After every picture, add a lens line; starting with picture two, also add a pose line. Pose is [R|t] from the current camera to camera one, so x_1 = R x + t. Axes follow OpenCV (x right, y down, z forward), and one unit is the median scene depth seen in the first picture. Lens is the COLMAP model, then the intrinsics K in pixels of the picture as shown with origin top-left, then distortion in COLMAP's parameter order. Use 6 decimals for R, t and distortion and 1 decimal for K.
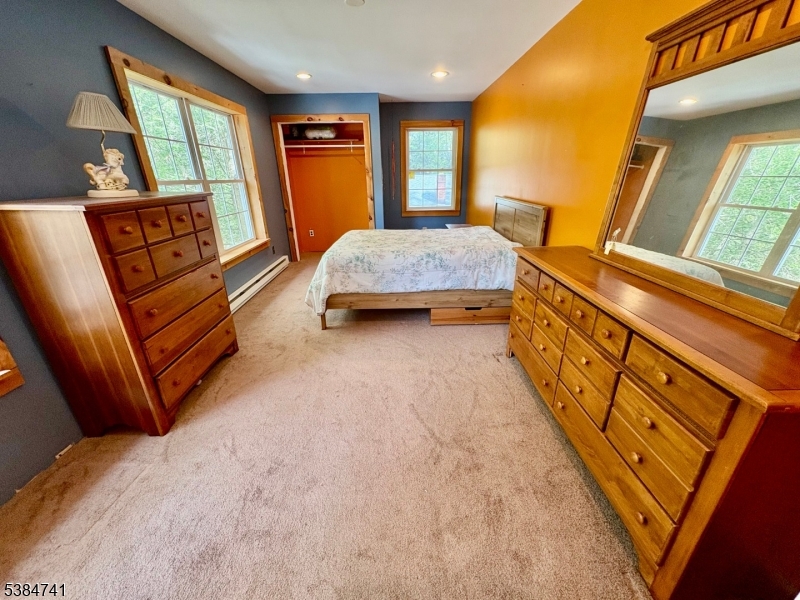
lens RADIAL K [[317.2, 0, 400.5], [0, 317.2, 298.4], [0, 0, 1]] dist [0.000866, 0.000060]
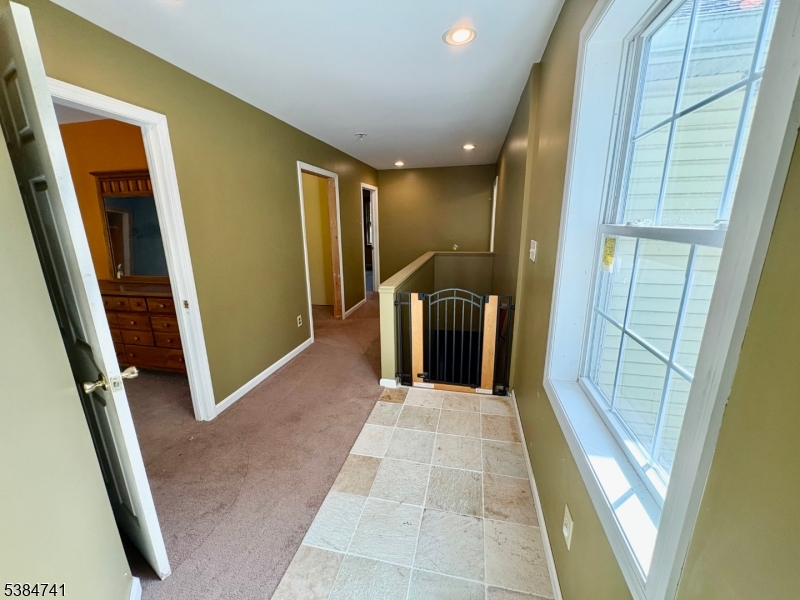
lens RADIAL K [[317.2, 0, 400.6], [0, 317.2, 299.9], [0, 0, 1]] dist [0.000866, 0.000060]
pose [[0.235168, -0.226328, 0.945236, -0.939952], [0.362966, 0.922604, 0.130605, 0.420530], [-0.901638, 0.312374, 0.299116, -1.253657]]
